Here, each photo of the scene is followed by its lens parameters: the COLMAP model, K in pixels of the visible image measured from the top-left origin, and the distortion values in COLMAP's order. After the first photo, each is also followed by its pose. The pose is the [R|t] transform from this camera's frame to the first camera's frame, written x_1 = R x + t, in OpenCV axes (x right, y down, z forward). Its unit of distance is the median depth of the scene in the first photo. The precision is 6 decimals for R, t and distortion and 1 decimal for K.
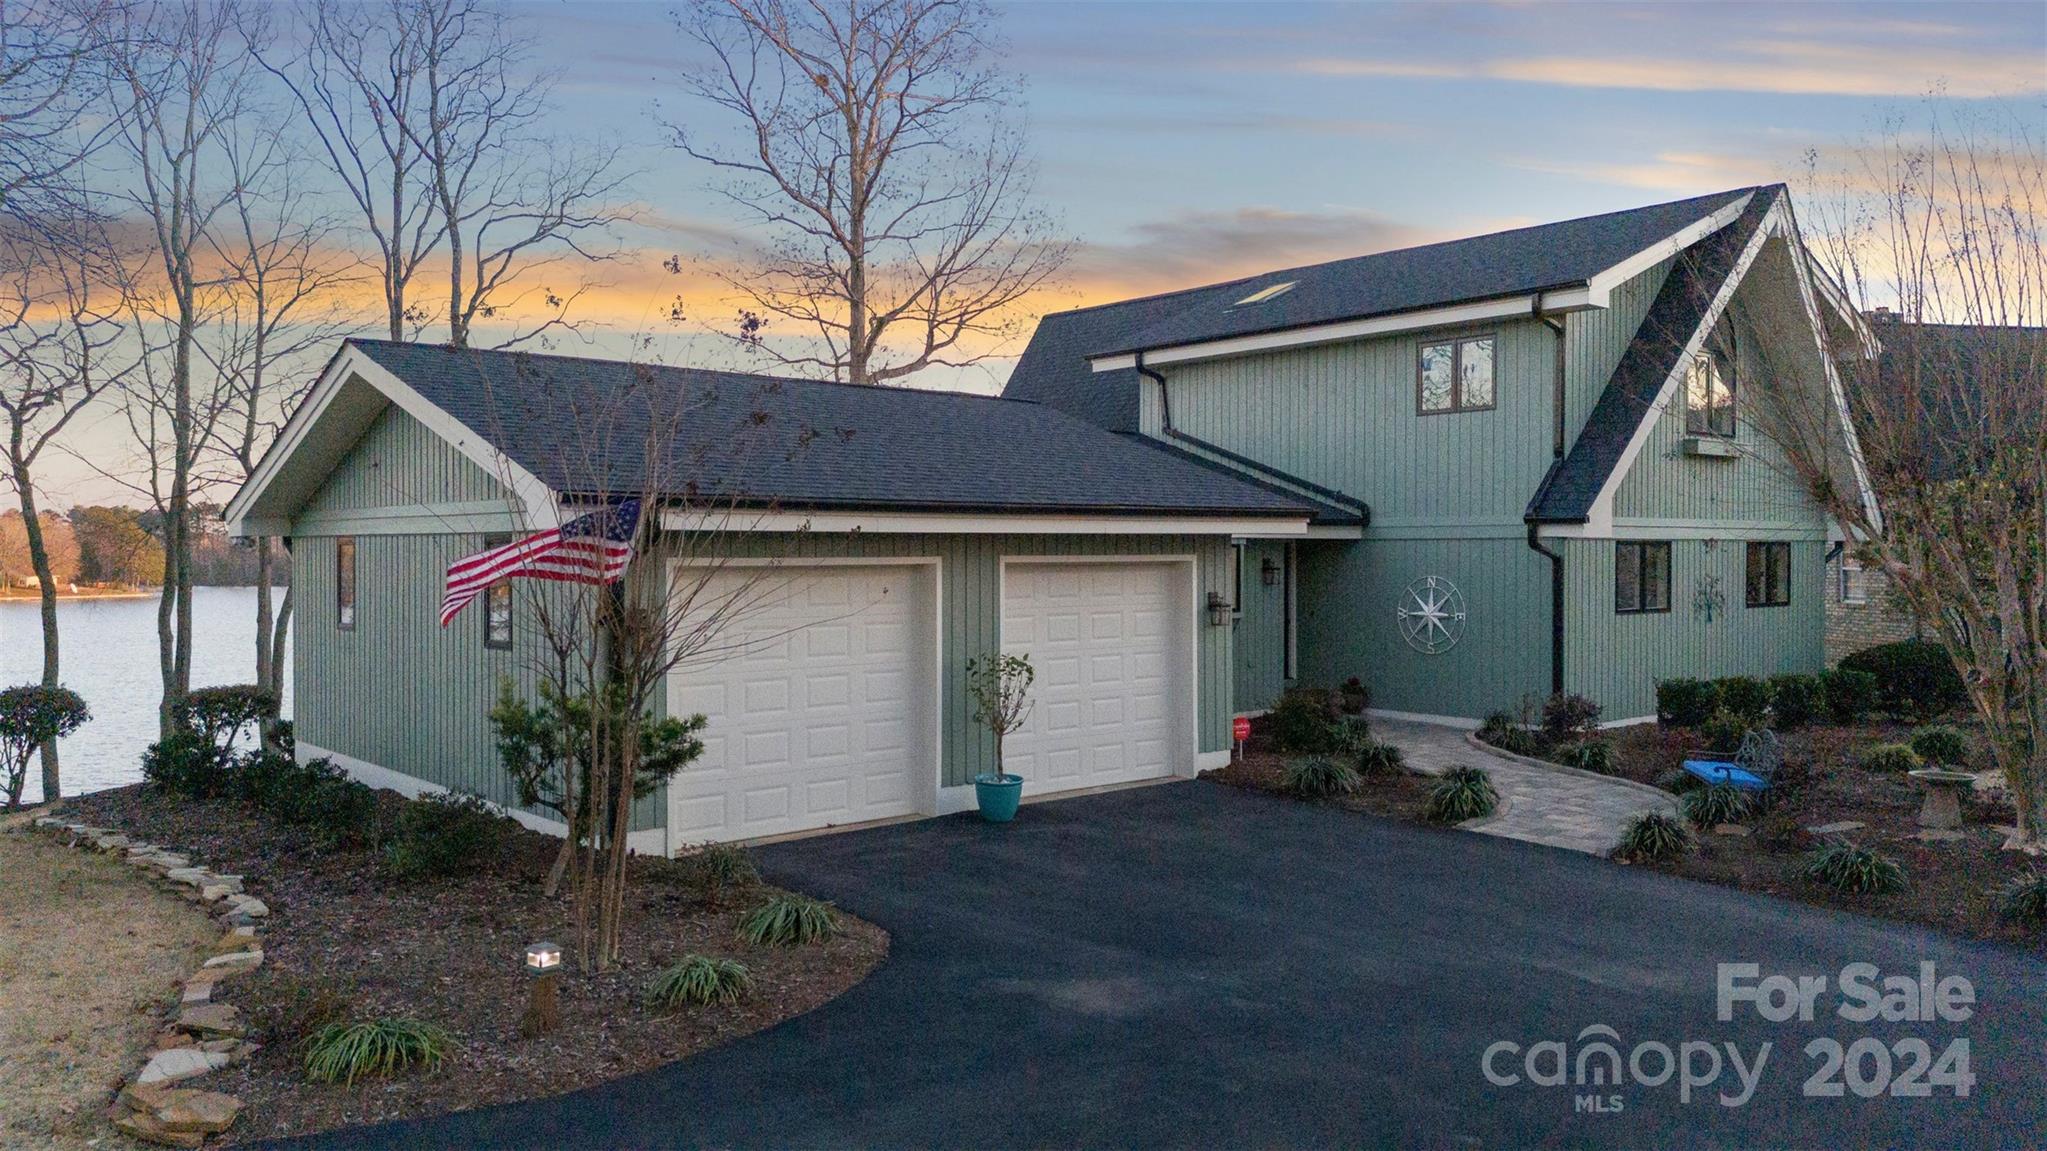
lens RADIAL K [[1494.5, 0, 1016.0], [0, 1494.5, 573.5], [0, 0, 1]] dist [0.075964, -0.082603]
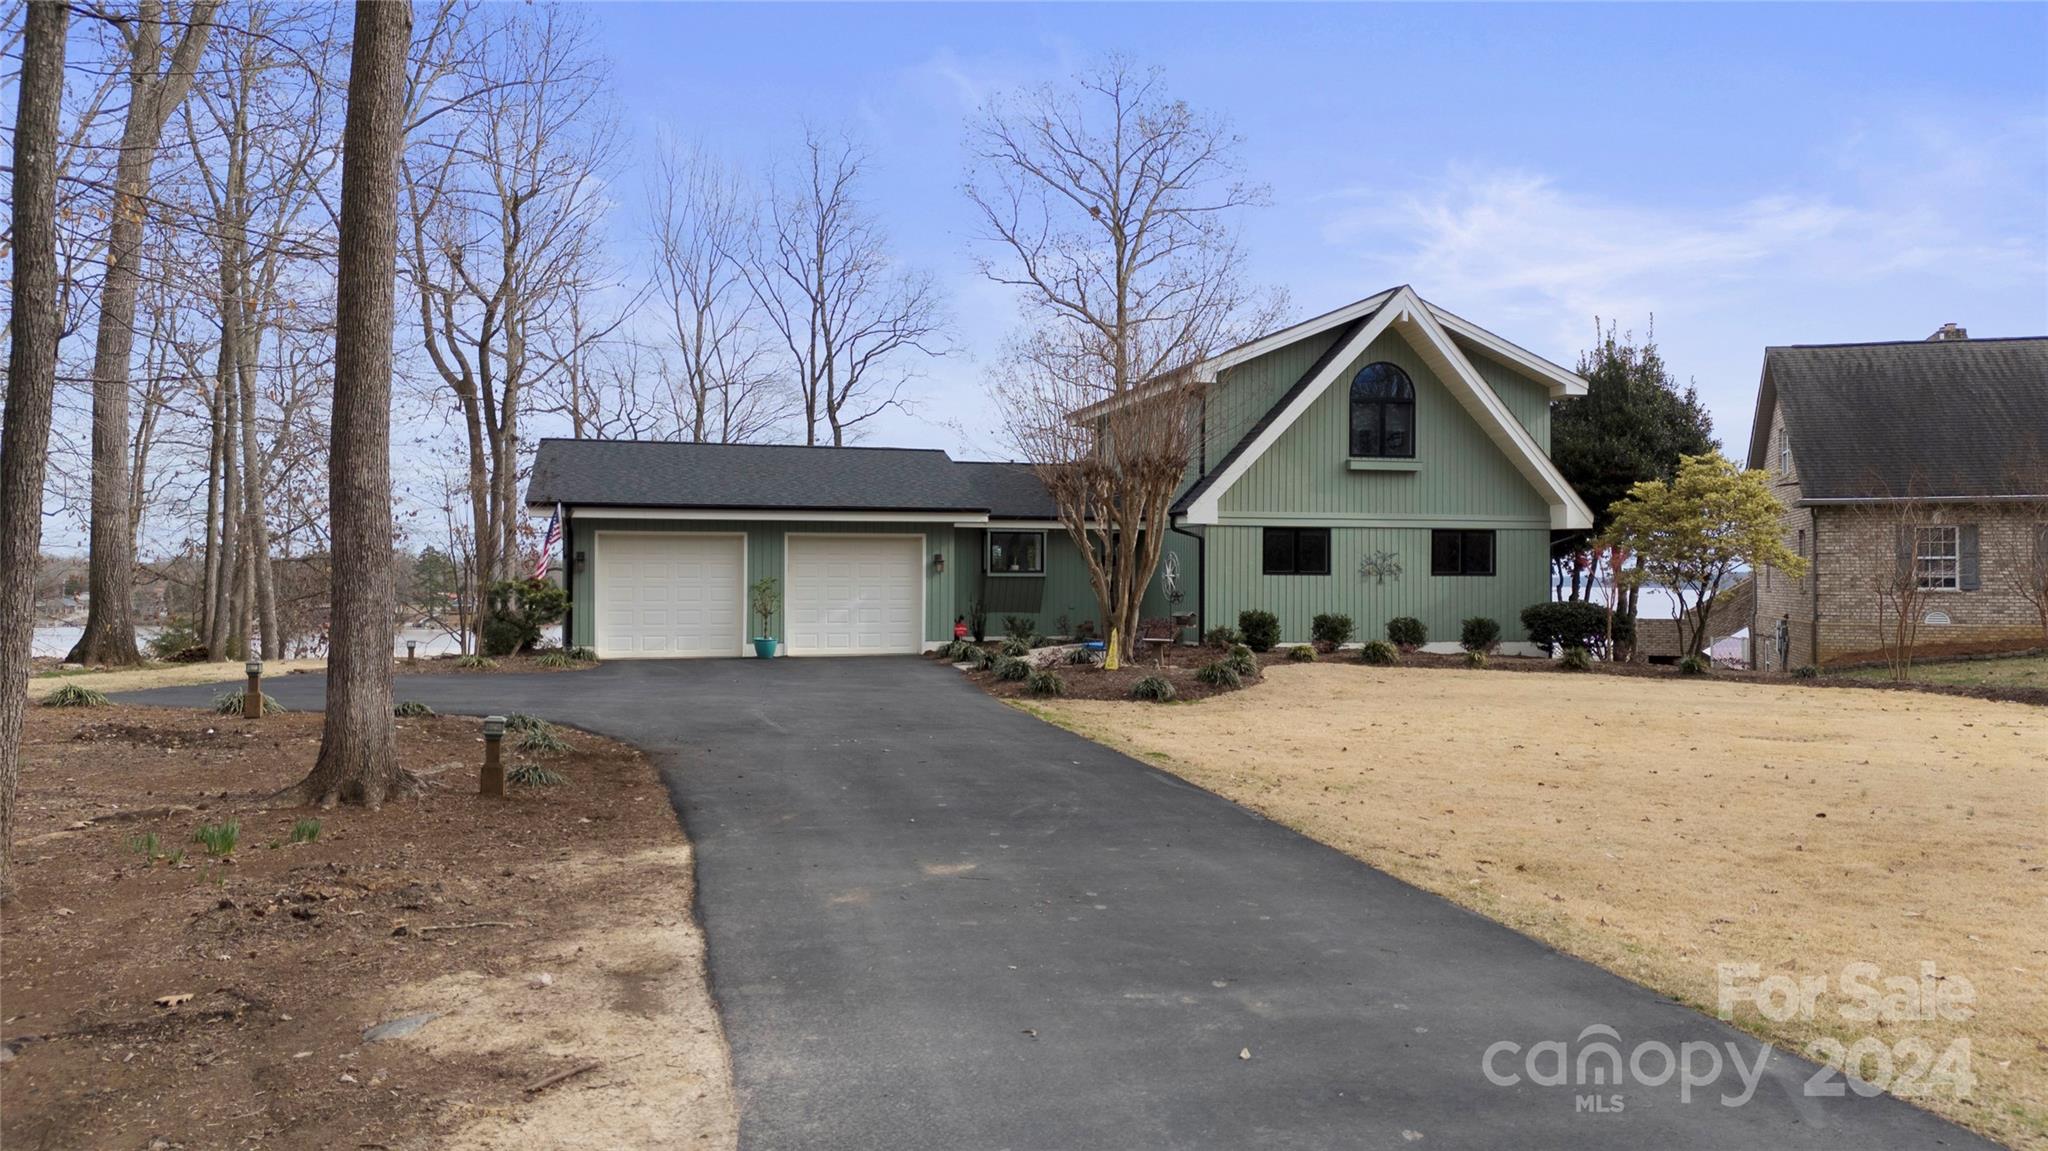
lens RADIAL K [[1495.2, 0, 1016.5], [0, 1495.2, 573.5], [0, 0, 1]] dist [0.075964, -0.082603]
pose [[0.888358, 0.000628, -0.459150, 0.881891], [-0.009426, 0.999813, -0.016871, 0.053776], [0.459054, 0.019315, 0.888199, -0.487960]]
